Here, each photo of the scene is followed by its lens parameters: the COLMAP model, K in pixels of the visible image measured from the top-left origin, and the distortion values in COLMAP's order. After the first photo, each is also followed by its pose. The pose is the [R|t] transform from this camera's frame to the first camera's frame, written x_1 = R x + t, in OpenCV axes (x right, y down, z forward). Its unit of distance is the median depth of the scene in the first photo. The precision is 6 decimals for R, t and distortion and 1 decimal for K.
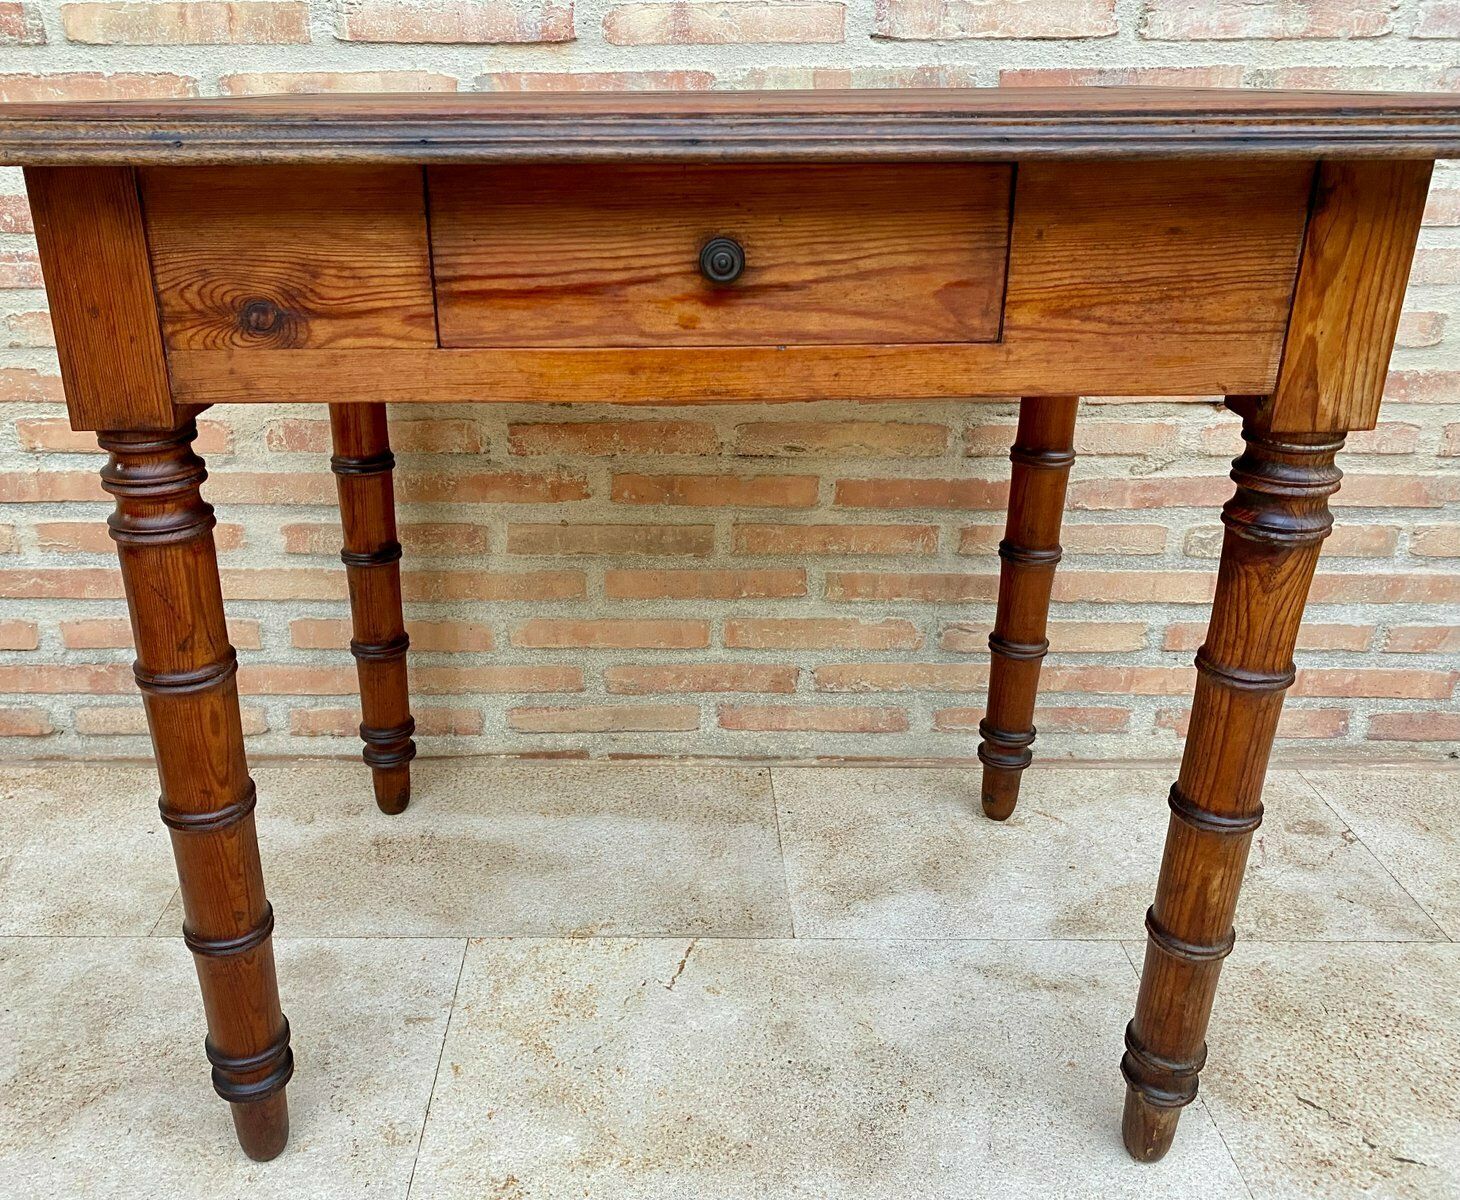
lens RADIAL K [[1239.4, 0, 647.8], [0, 1239.4, 578.9], [0, 0, 1]] dist [0.015956, -0.009511]
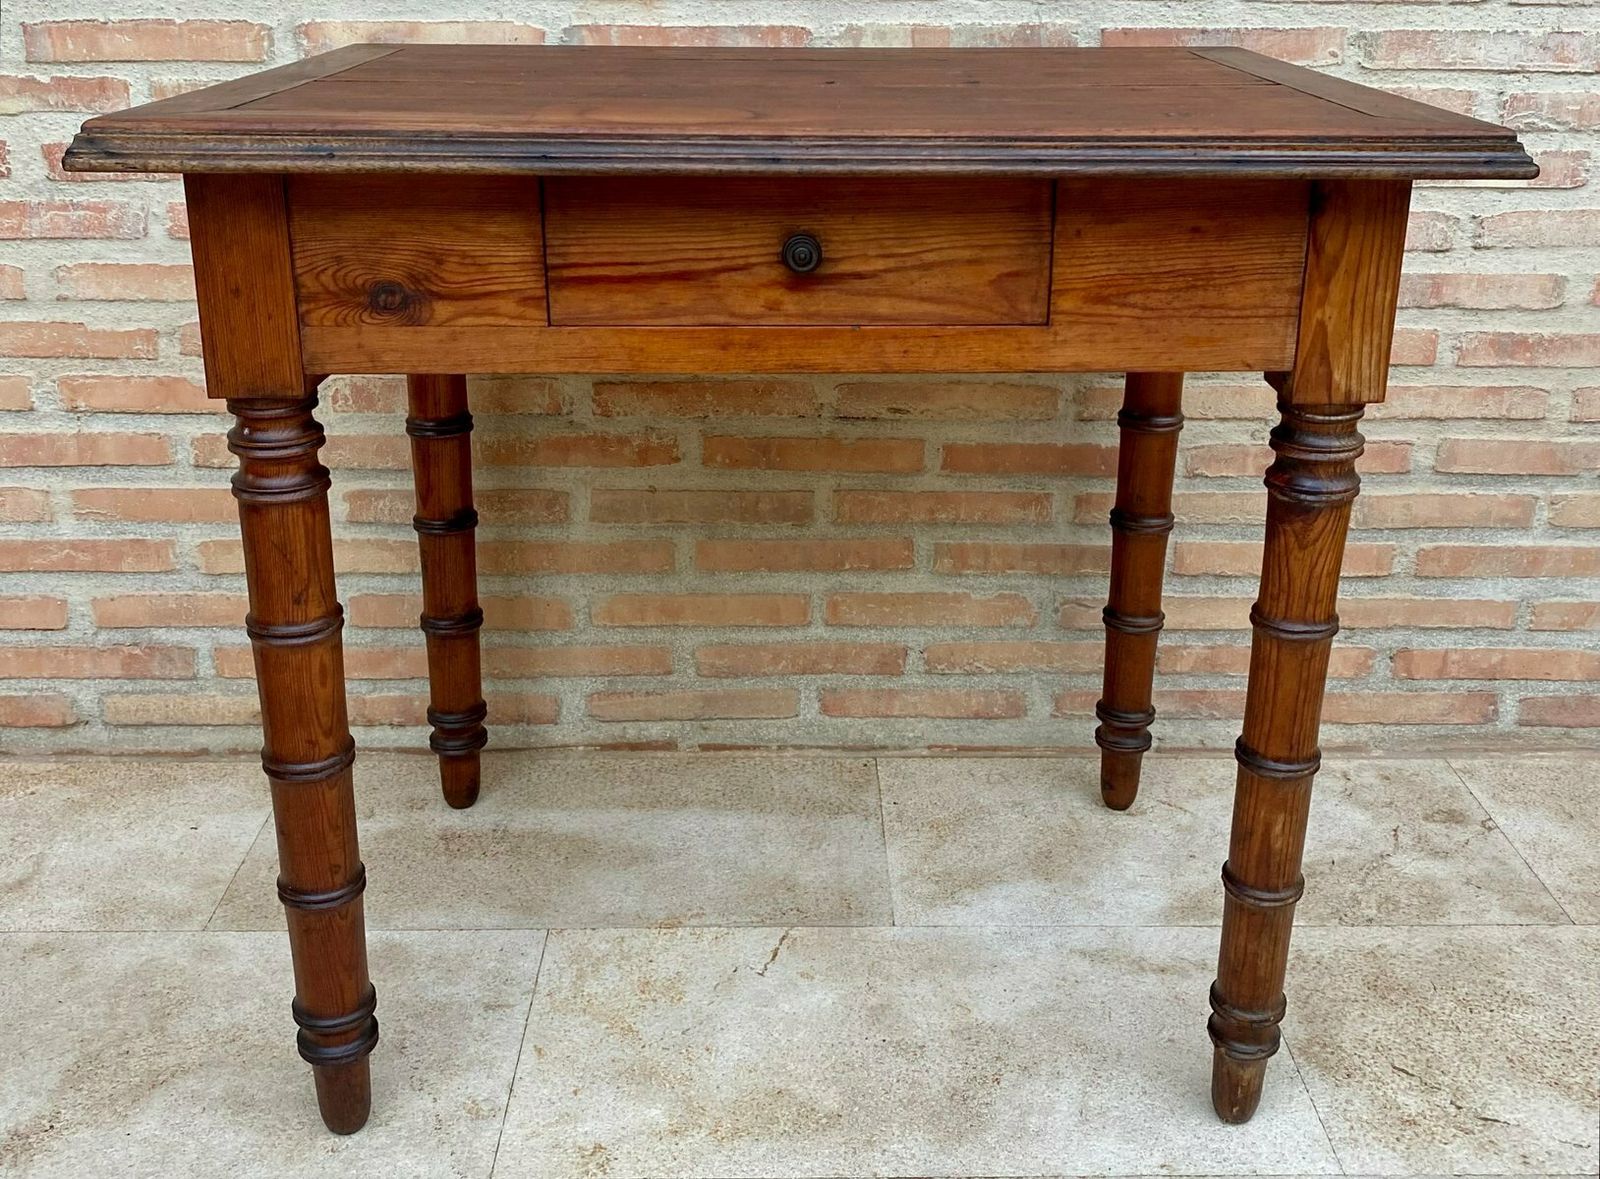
lens RADIAL K [[1707.1, 0, 812.9], [0, 1707.1, 480.5], [0, 0, 1]] dist [0.021026, 0.000000]
pose [[0.999358, 0.002329, 0.035763, 0.008060], [-0.000312, 0.998414, -0.056294, 0.022320], [-0.035837, 0.056247, 0.997774, -0.308668]]
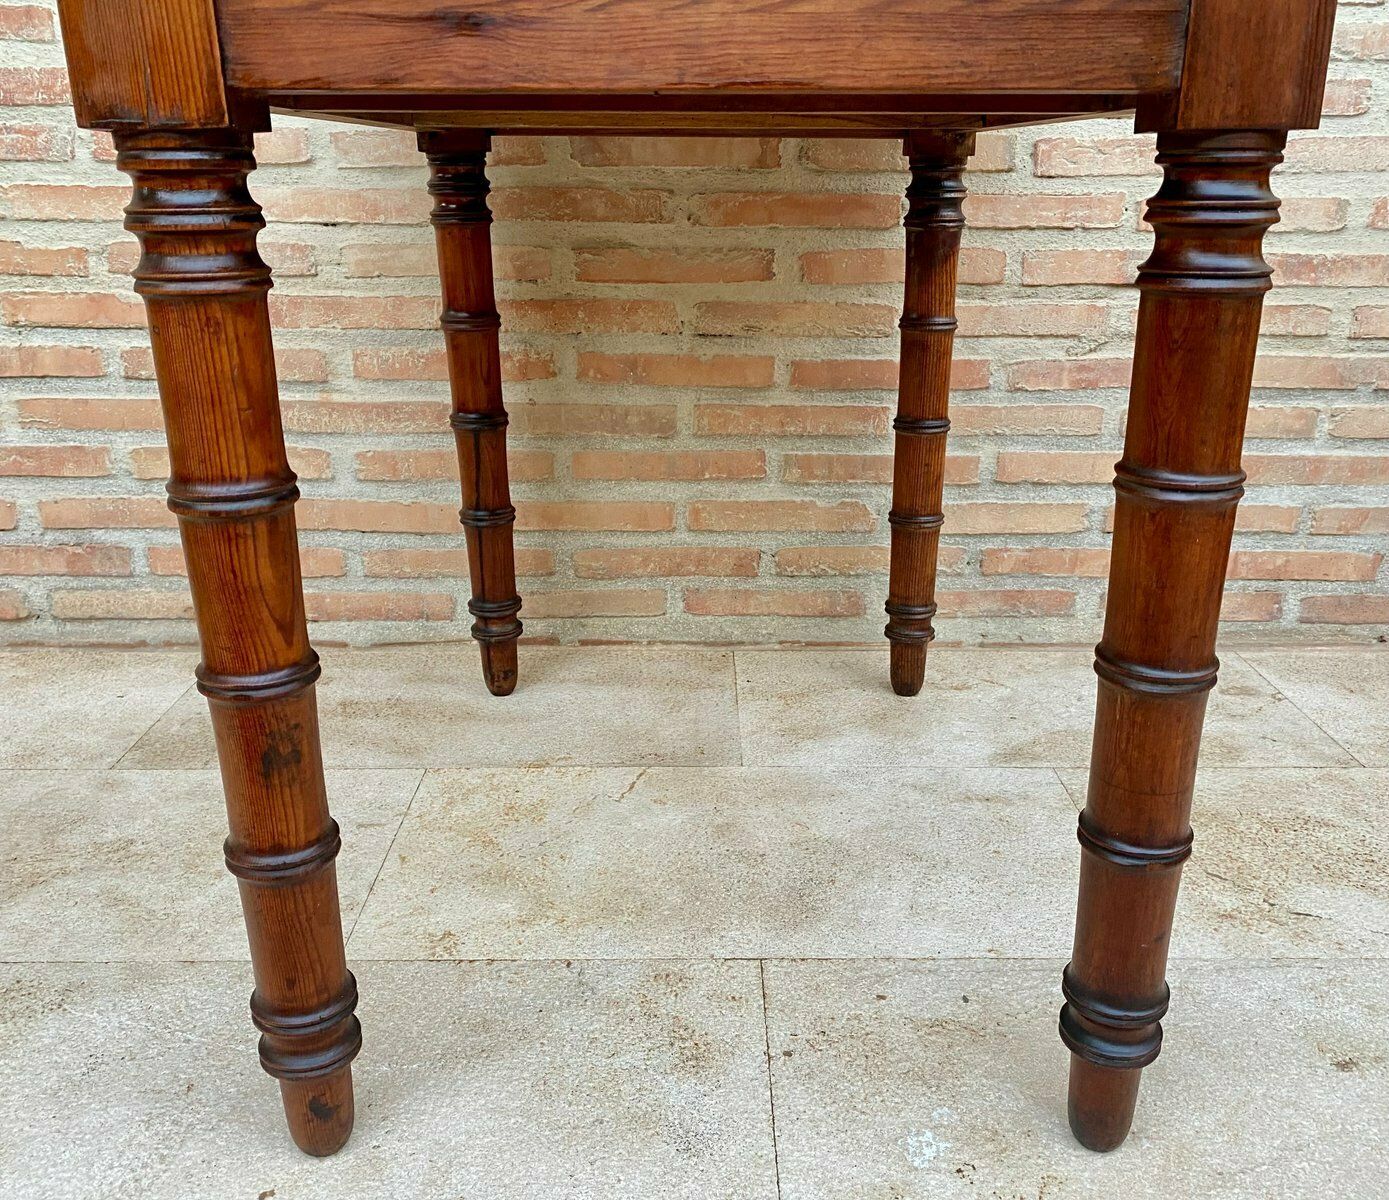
lens RADIAL K [[1243.1, 0, 717.5], [0, 1243.1, 604.4], [0, 0, 1]] dist [0.040403, -0.047670]
pose [[0.999525, 0.002288, 0.030734, 0.062511], [-0.000262, 0.997835, -0.065766, 0.214565], [-0.030818, 0.065726, 0.997362, -0.046257]]
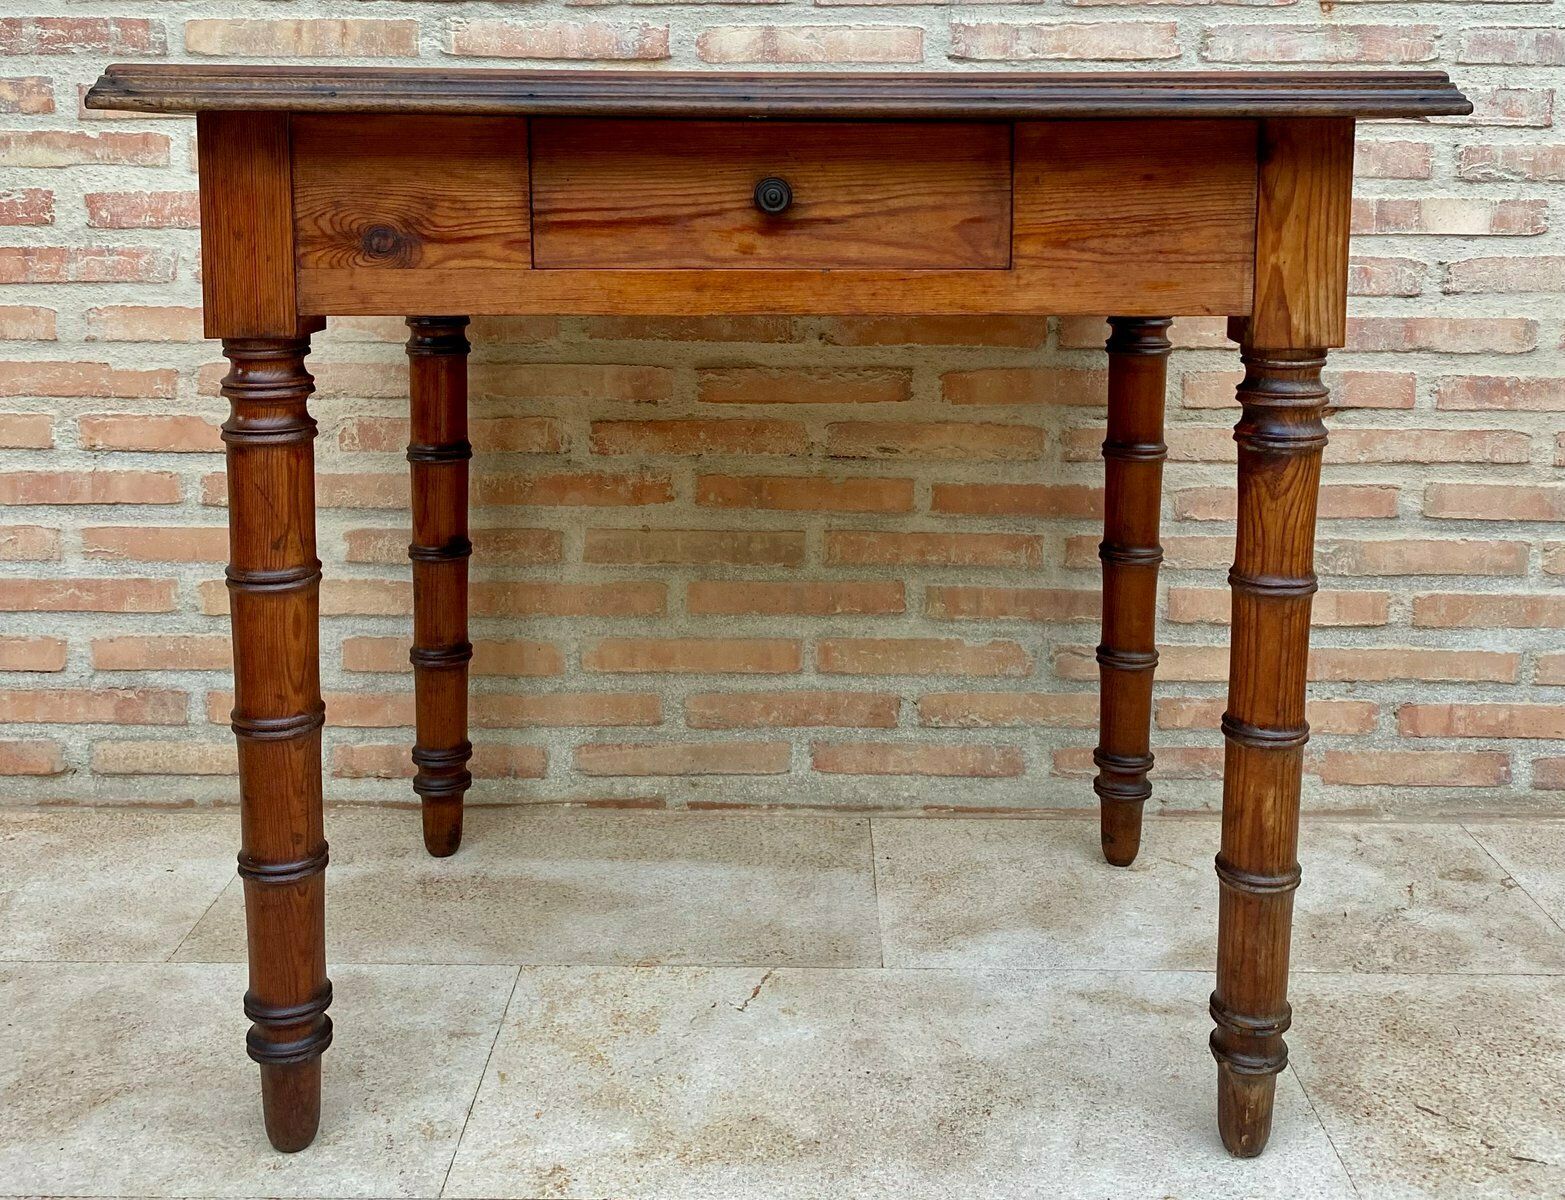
lens RADIAL K [[1659.8, 0, 791.4], [0, 1659.8, 336.3], [0, 0, 1]] dist [0.017062, 0.000000]
pose [[0.999941, 0.009915, 0.004494, 0.039980], [-0.008304, 0.961678, -0.274056, 0.174383], [-0.007039, 0.274002, 0.961703, -0.281182]]
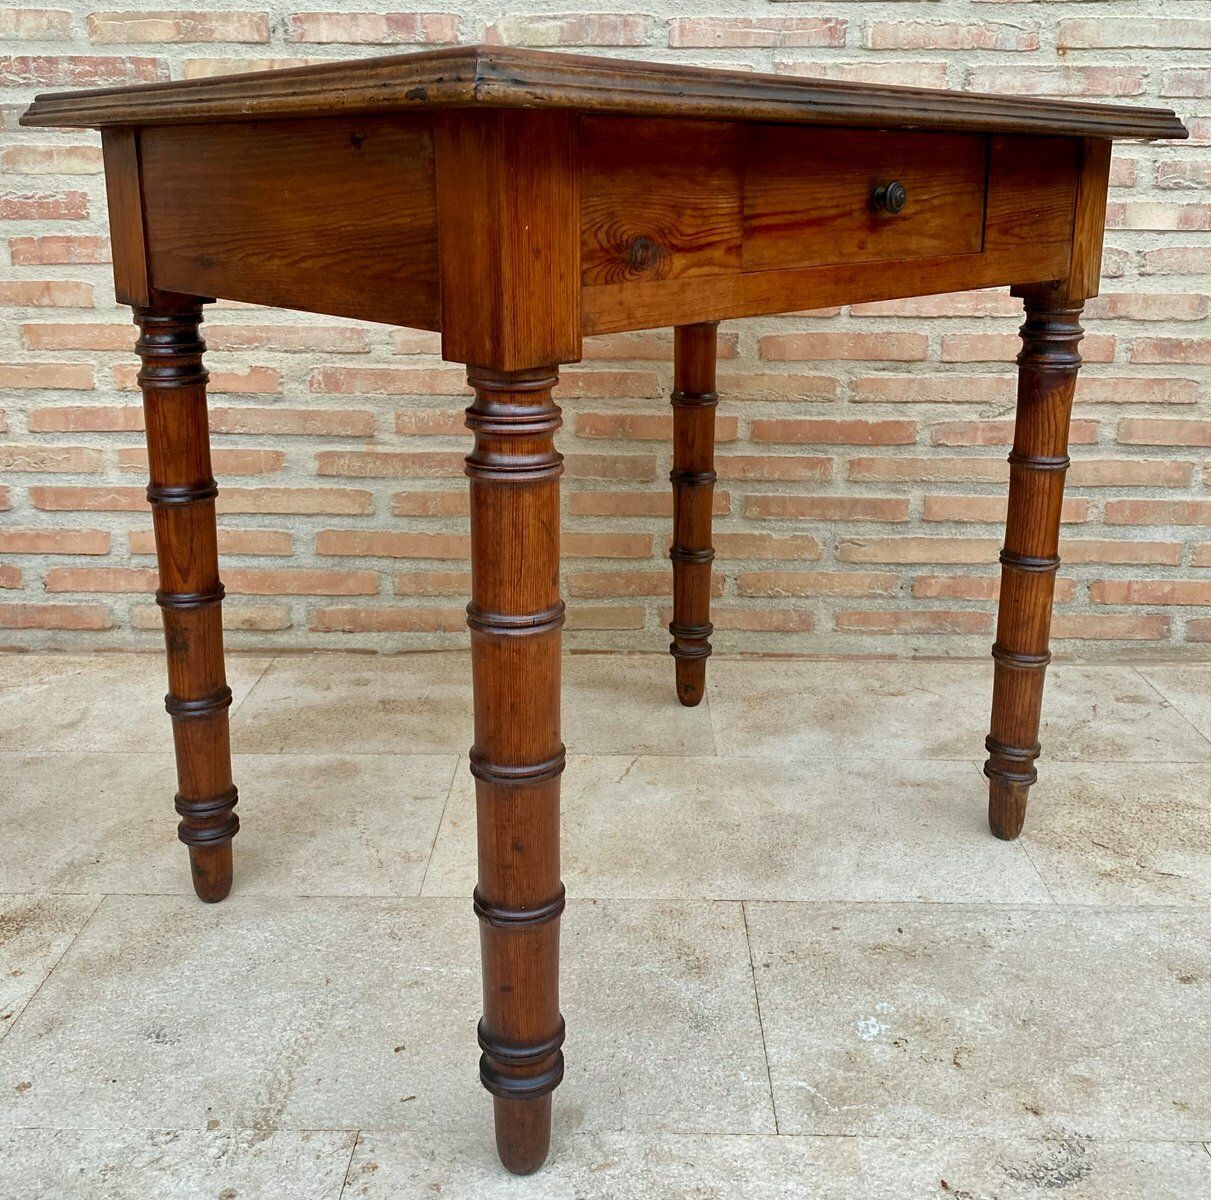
lens RADIAL K [[1331.2, 0, 613.8], [0, 1331.2, 486.2], [0, 0, 1]] dist [0.025890, 0.000000]
pose [[0.999866, 0.011692, 0.011480, -0.006166], [-0.009736, 0.987444, -0.157669, 0.224251], [-0.013180, 0.157536, 0.987425, -0.376215]]
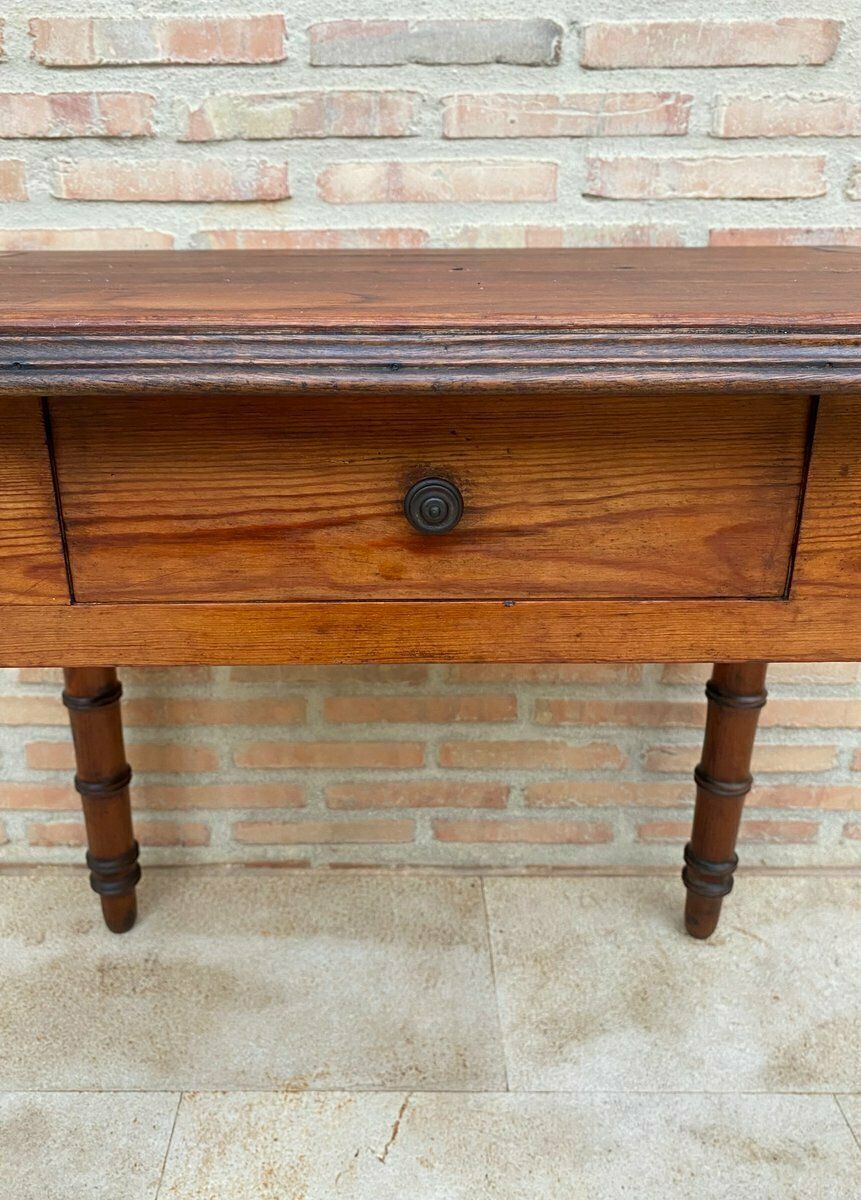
lens RADIAL K [[935.3, 0, 387.6], [0, 935.3, 568.3], [0, 0, 1]] dist [-0.029307, 0.036449]
pose [[0.999976, -0.000262, 0.006917, 0.015255], [0.000373, 0.999871, -0.016060, -0.115917], [-0.006912, 0.016062, 0.999847, 0.237293]]
